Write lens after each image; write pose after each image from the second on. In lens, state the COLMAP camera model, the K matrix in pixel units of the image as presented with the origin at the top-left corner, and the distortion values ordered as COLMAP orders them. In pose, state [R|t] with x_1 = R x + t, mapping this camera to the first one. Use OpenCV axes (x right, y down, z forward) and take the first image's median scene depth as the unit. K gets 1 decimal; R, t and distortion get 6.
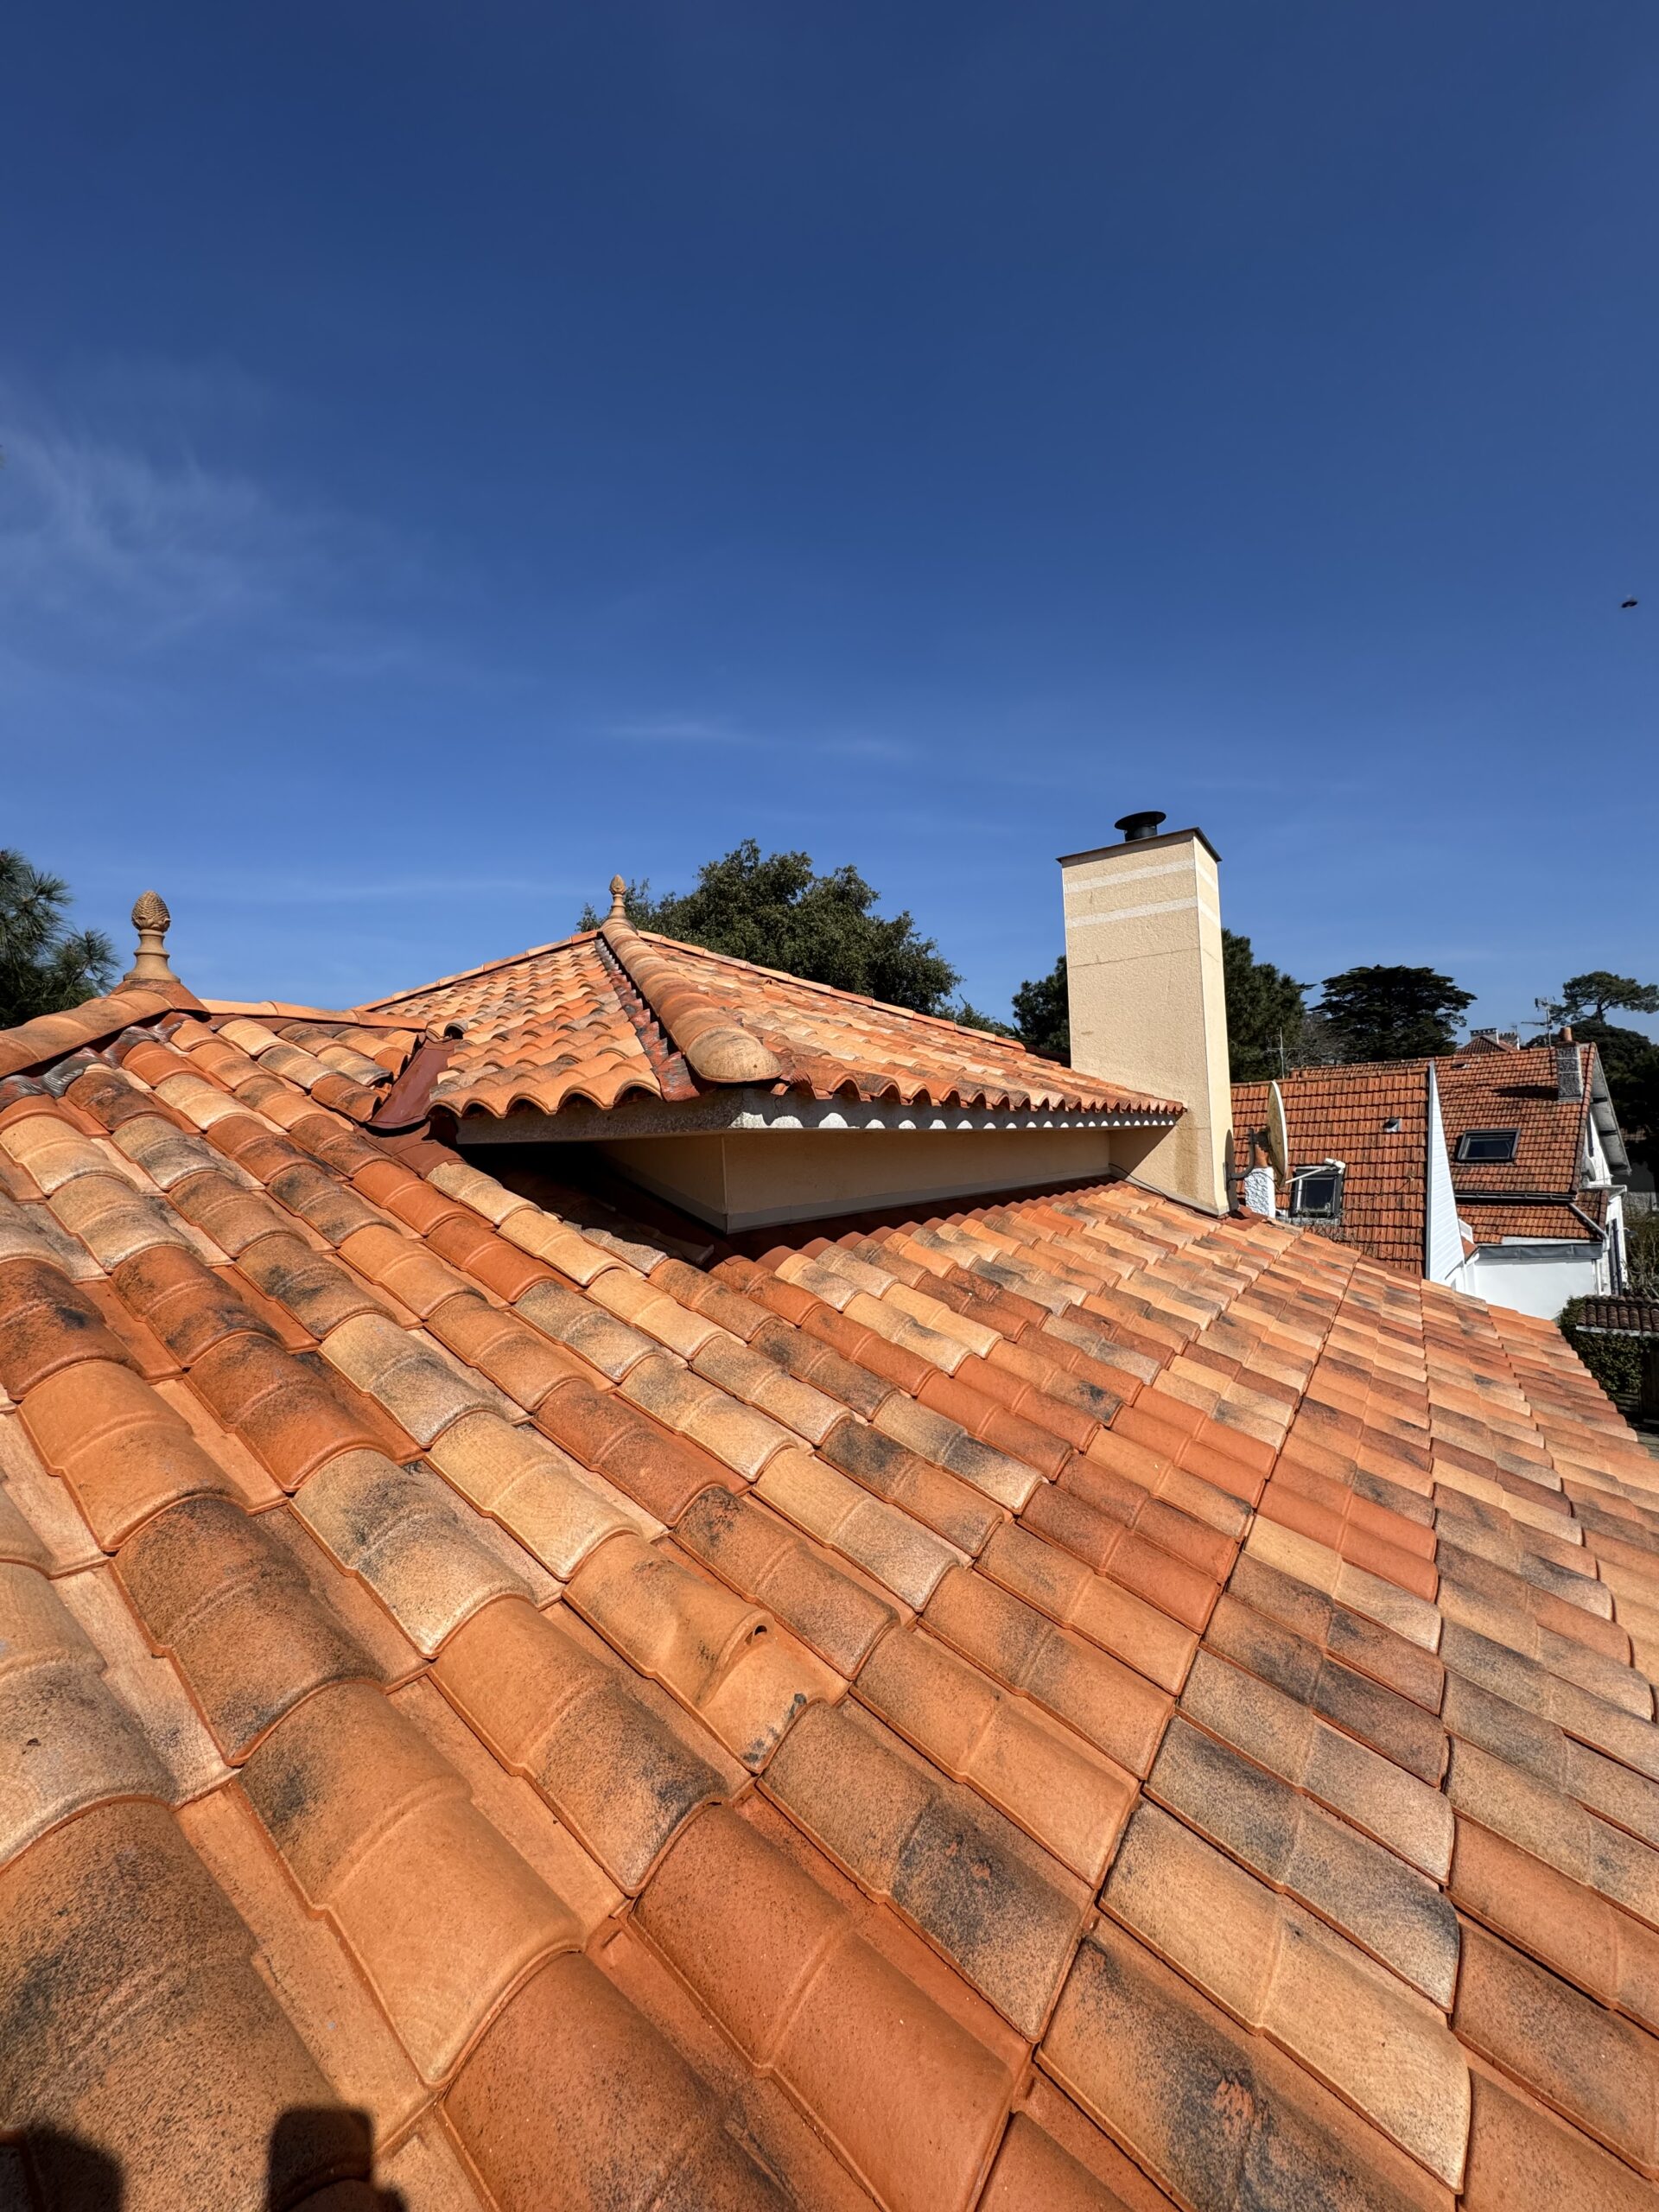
lens RADIAL K [[891.1, 0, 824.3], [0, 891.1, 1112.2], [0, 0, 1]] dist [-0.000412, -0.000163]
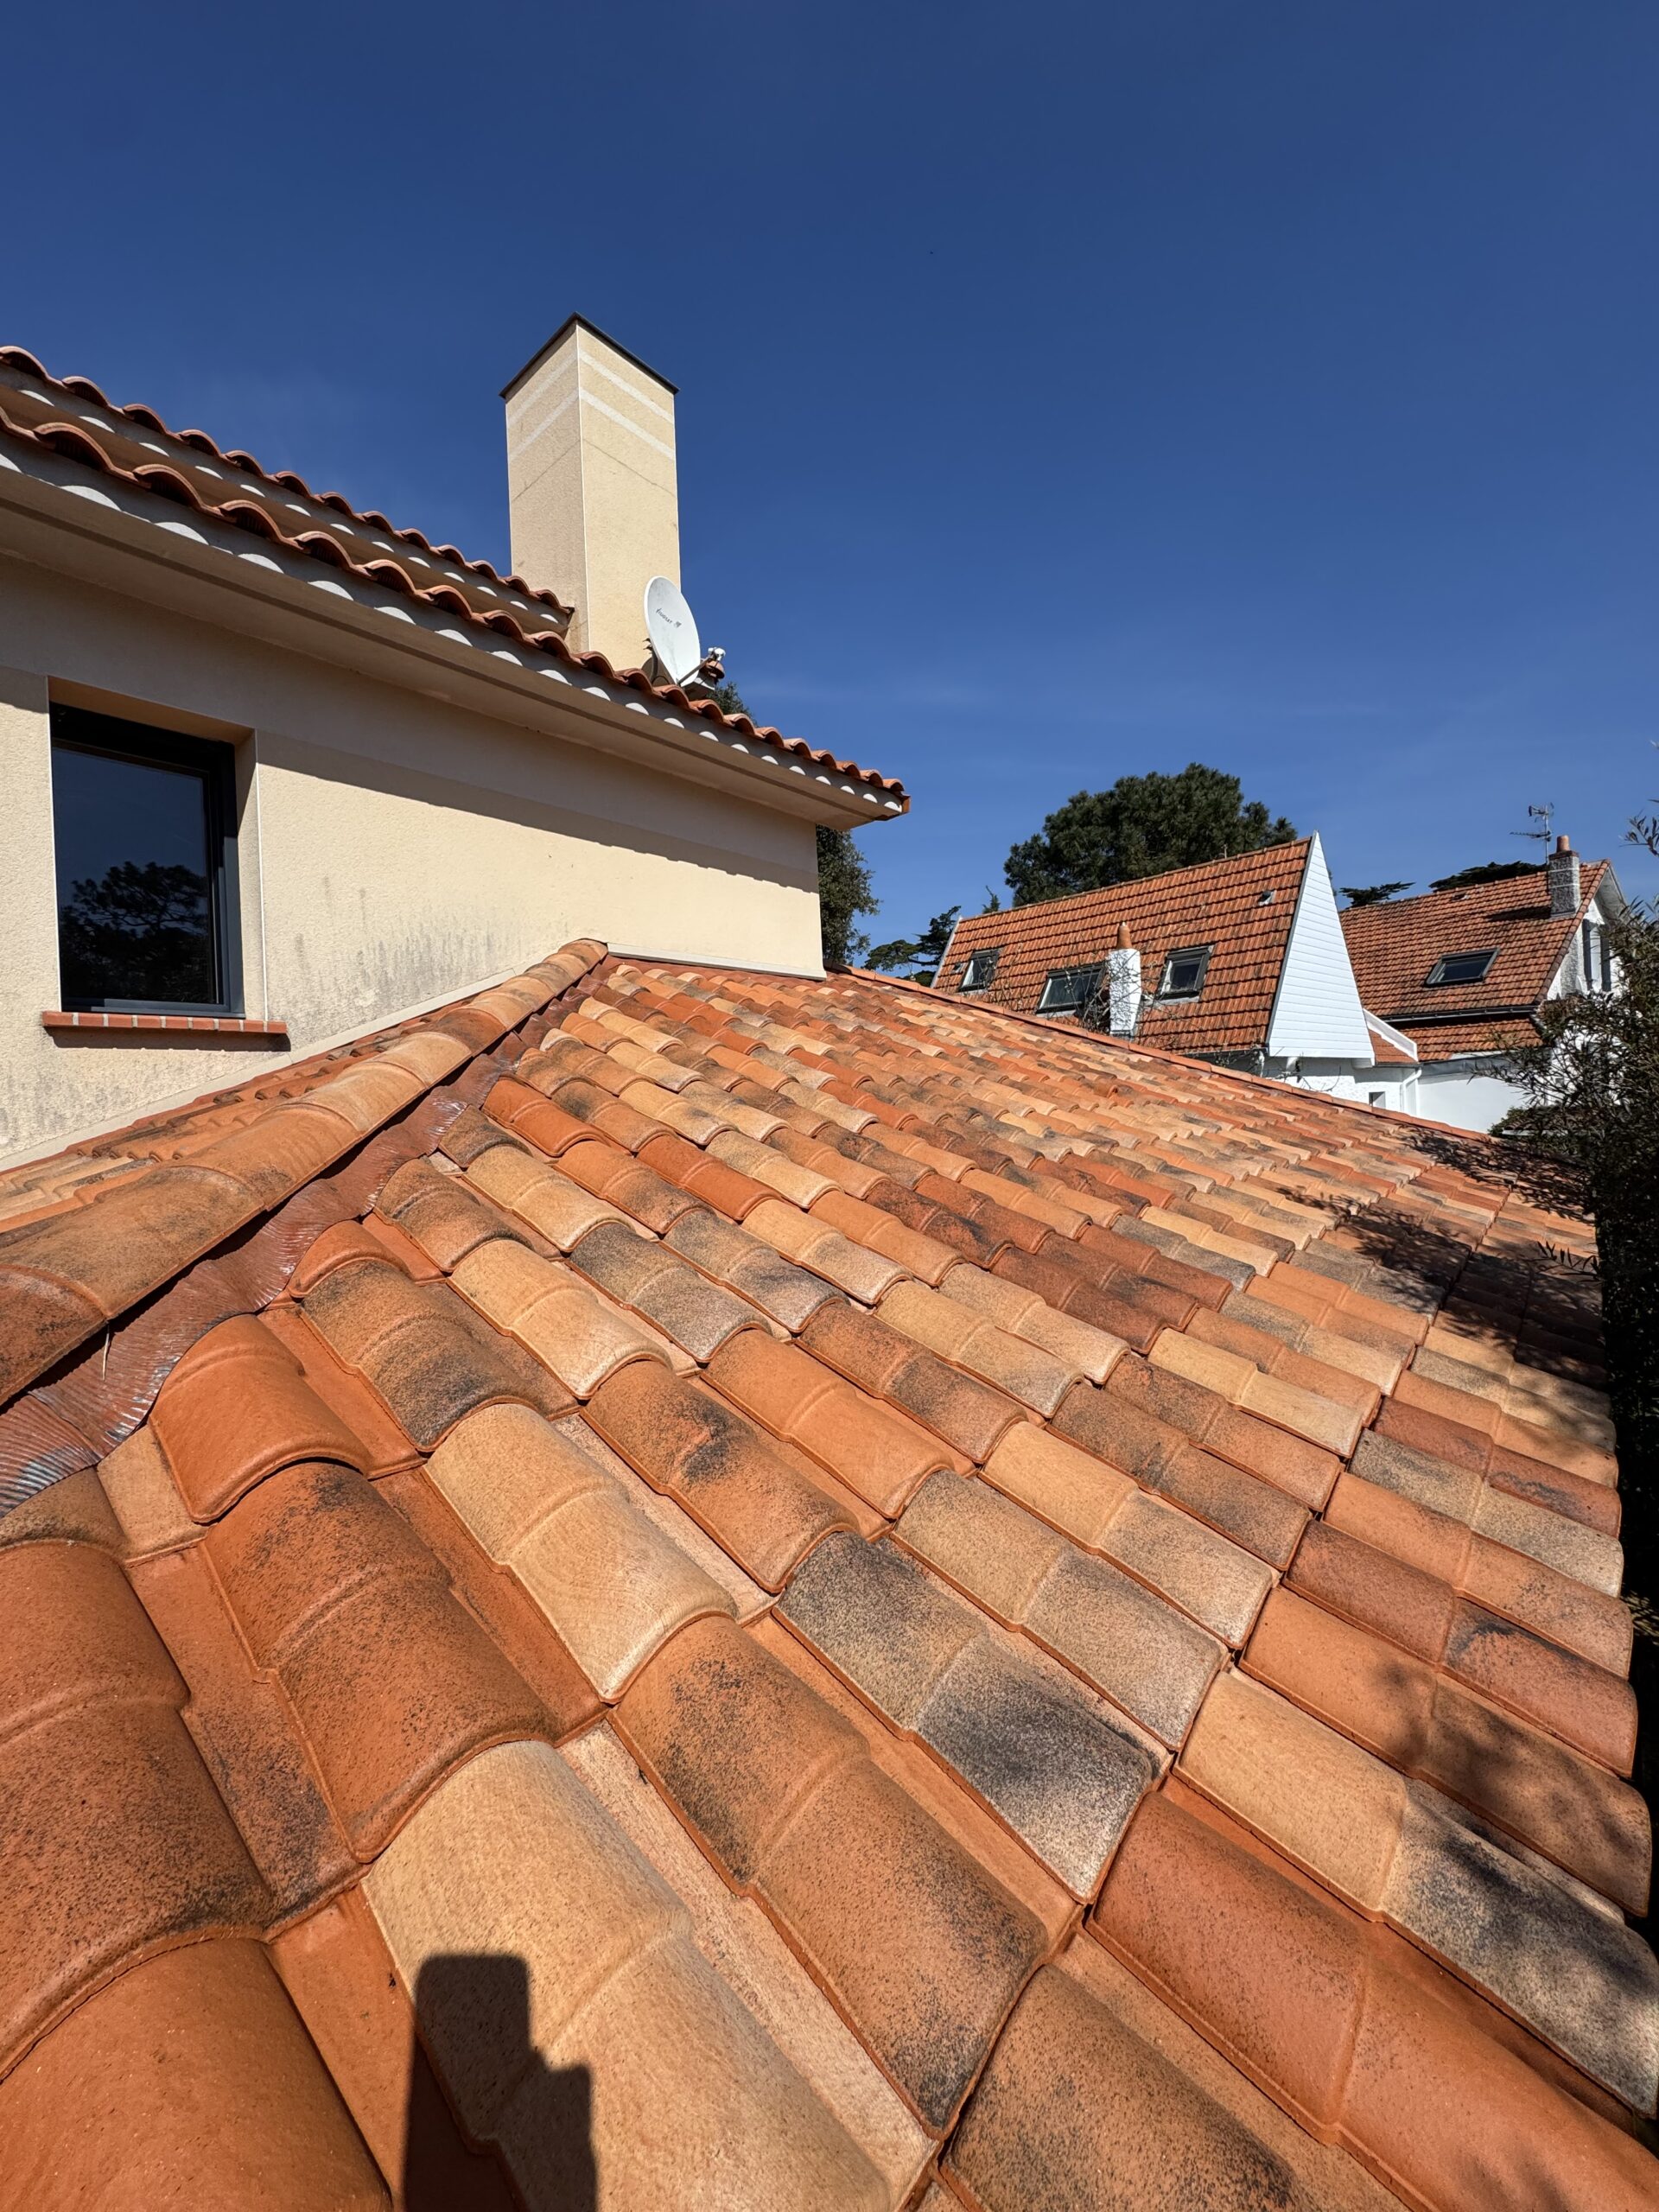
lens RADIAL K [[891.1, 0, 832.0], [0, 891.1, 1103.1], [0, 0, 1]] dist [-0.000412, -0.000163]
pose [[0.992711, -0.002228, -0.120502, 0.273069], [0.007397, 0.999070, 0.042468, 0.170955], [0.120296, -0.043050, 0.991804, 0.007147]]
